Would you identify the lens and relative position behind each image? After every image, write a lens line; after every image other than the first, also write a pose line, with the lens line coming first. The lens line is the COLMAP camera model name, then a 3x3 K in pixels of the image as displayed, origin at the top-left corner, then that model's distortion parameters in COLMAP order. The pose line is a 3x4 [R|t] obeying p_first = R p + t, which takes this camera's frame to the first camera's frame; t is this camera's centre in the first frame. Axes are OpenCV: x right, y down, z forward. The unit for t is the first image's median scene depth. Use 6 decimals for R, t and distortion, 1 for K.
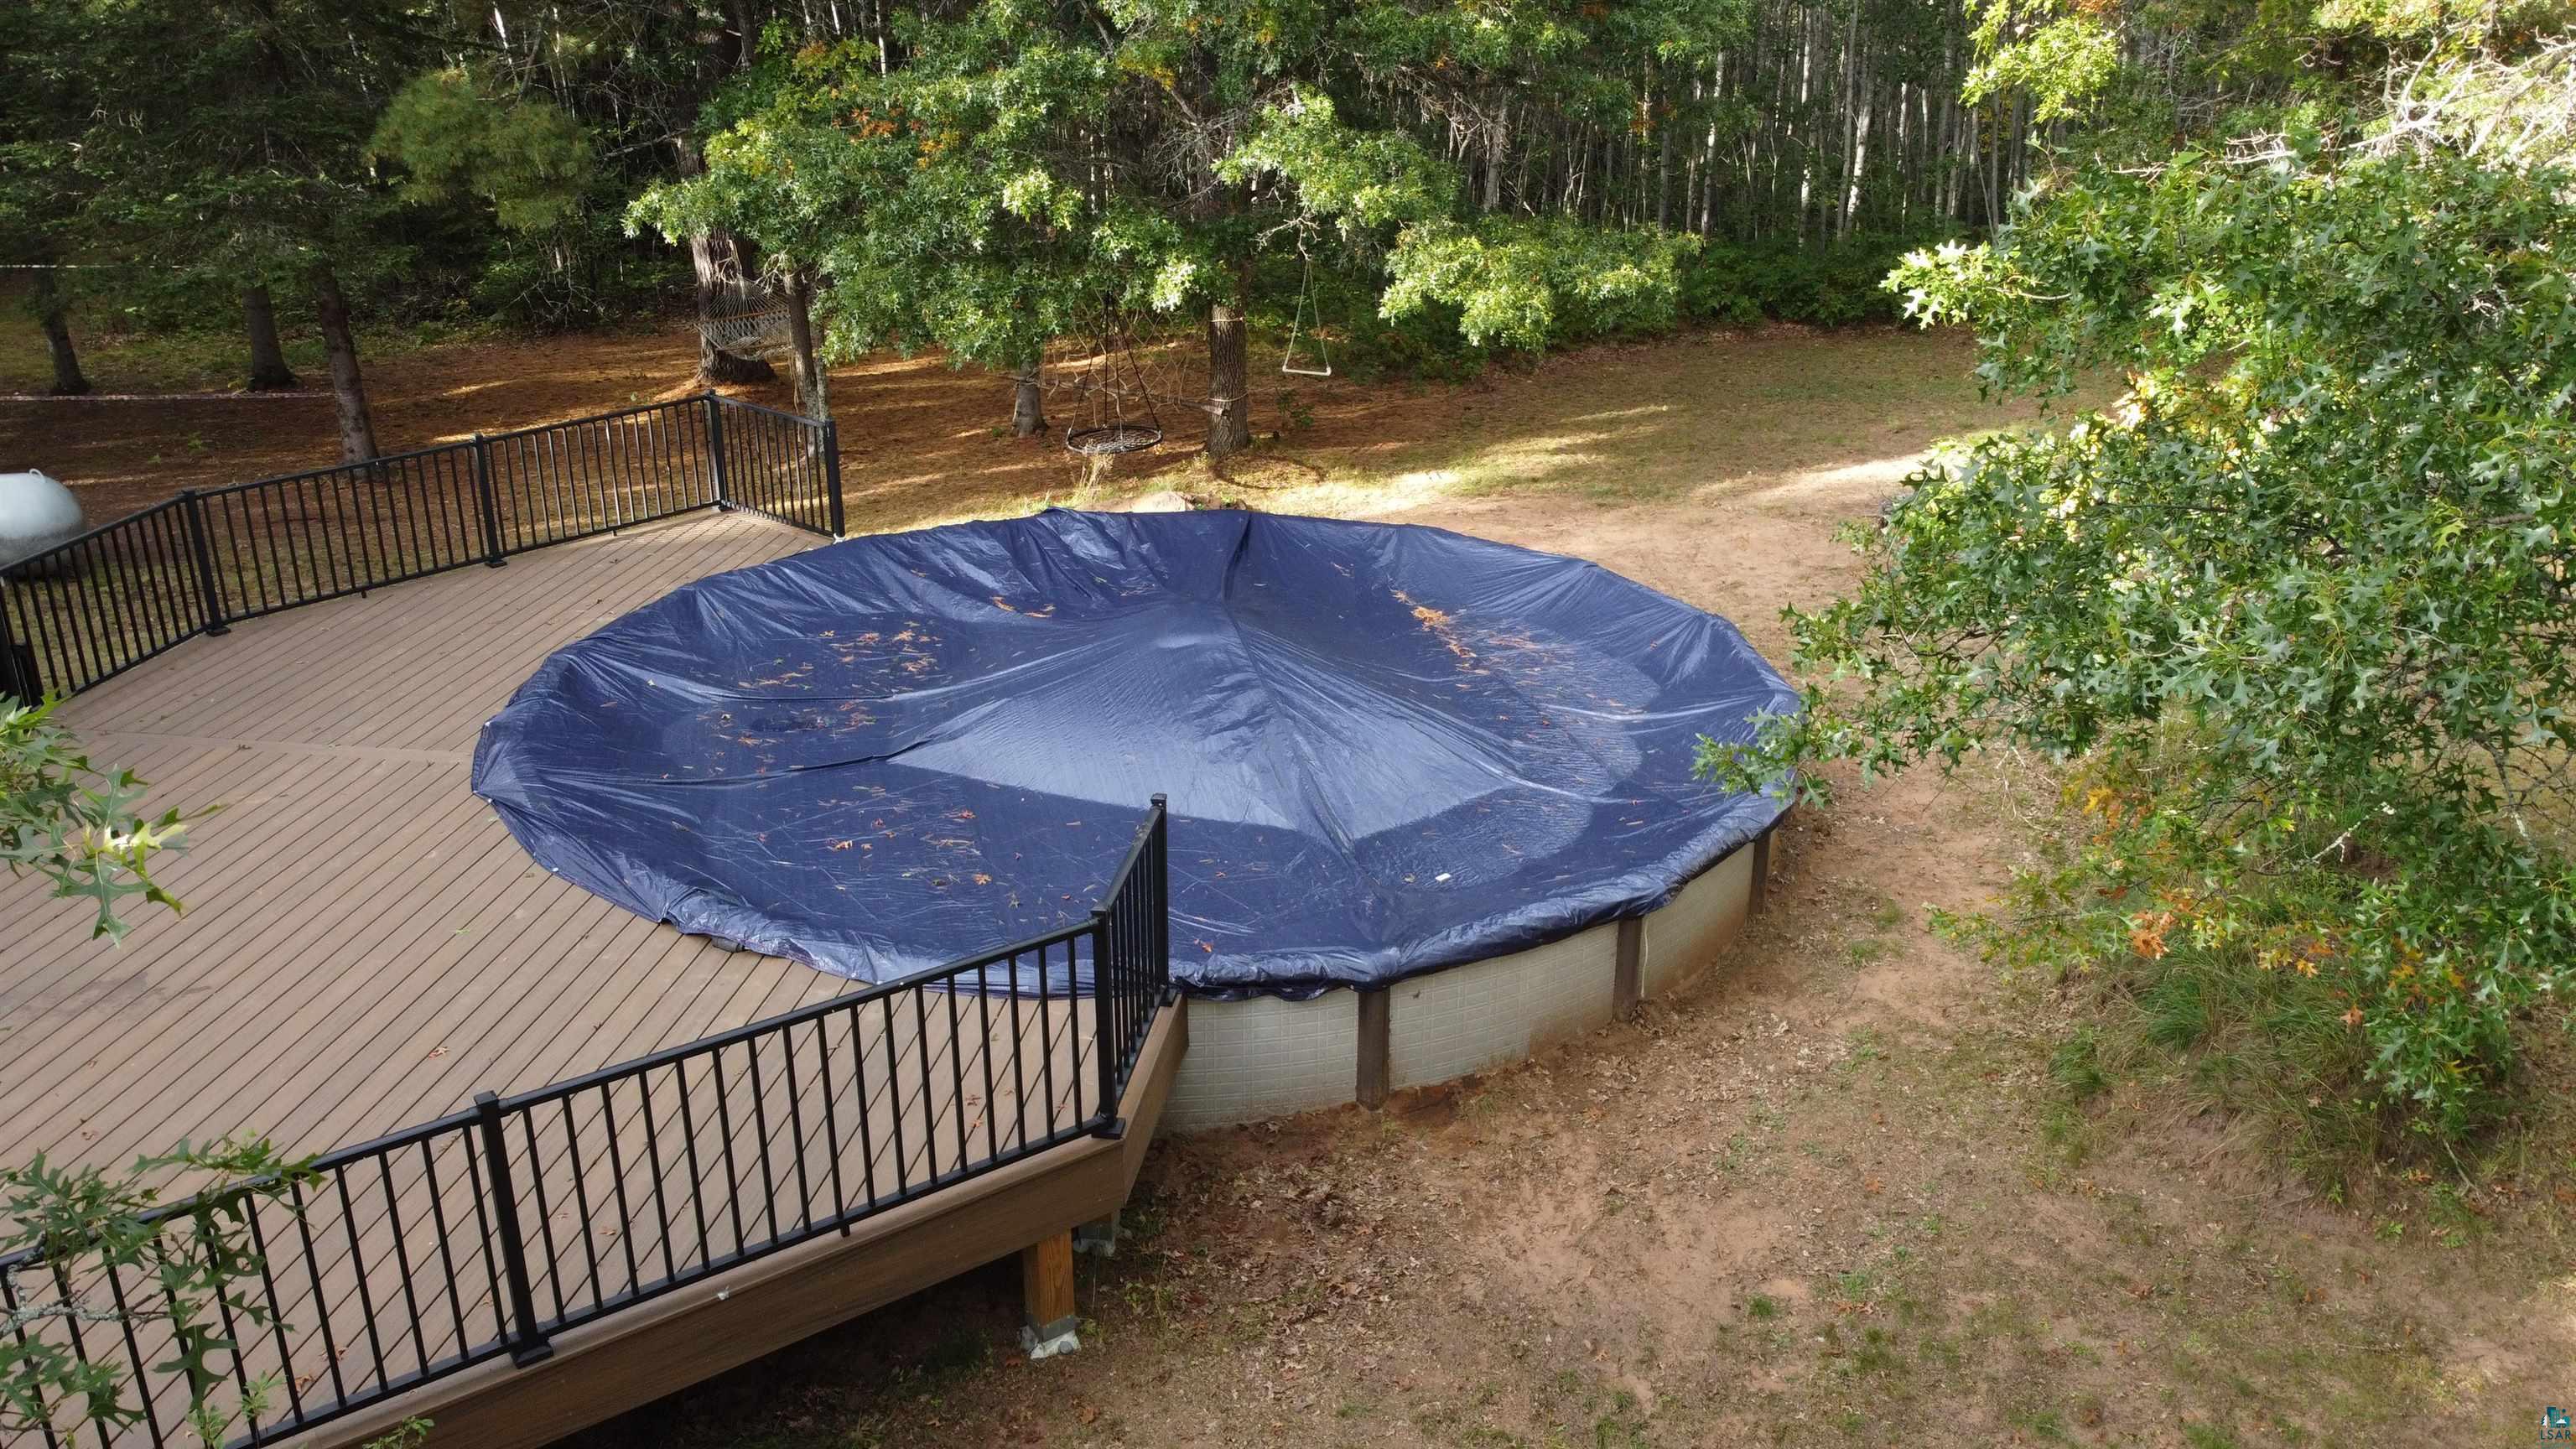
lens RADIAL K [[1936.9, 0, 1295.6], [0, 1936.9, 726.2], [0, 0, 1]] dist [-0.002067, -0.001523]
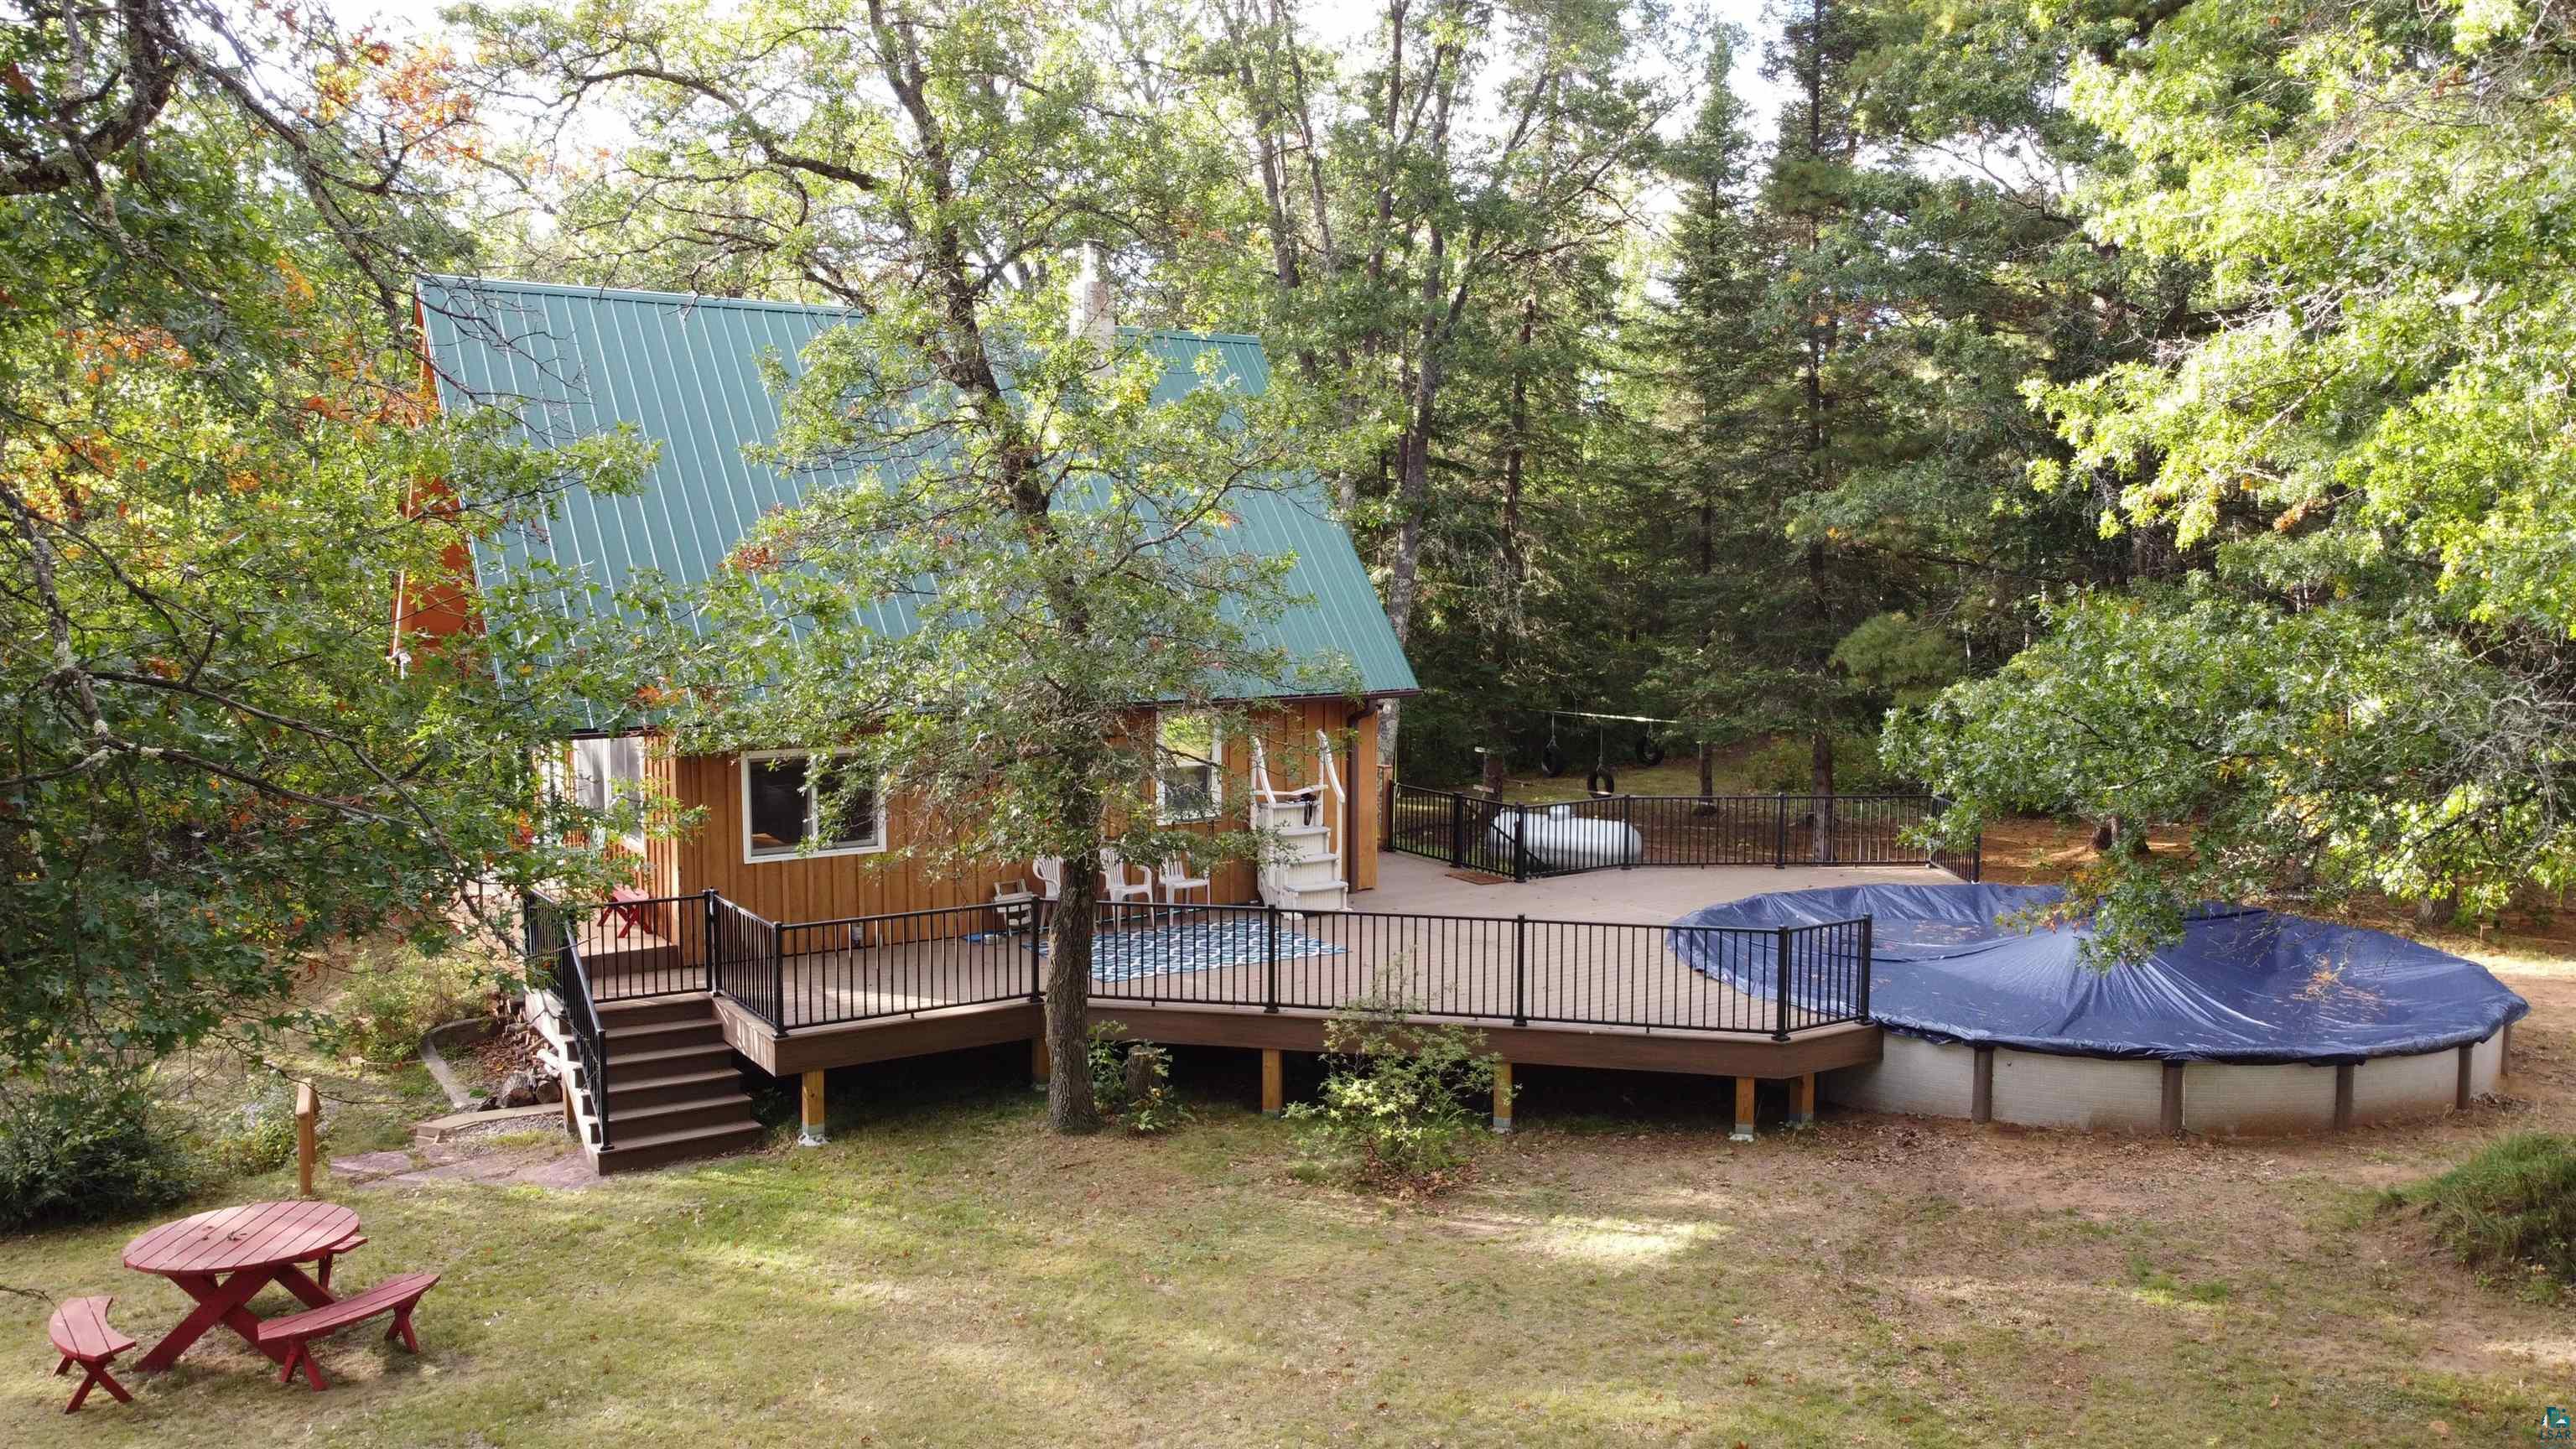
lens RADIAL K [[1936.9, 0, 1285.4], [0, 1936.9, 724.7], [0, 0, 1]] dist [-0.002067, -0.001523]
pose [[0.651923, 0.064377, -0.755547, 1.045672], [-0.281995, 0.945510, -0.162755, 0.349125], [0.703900, 0.319164, 0.634554, -0.791195]]
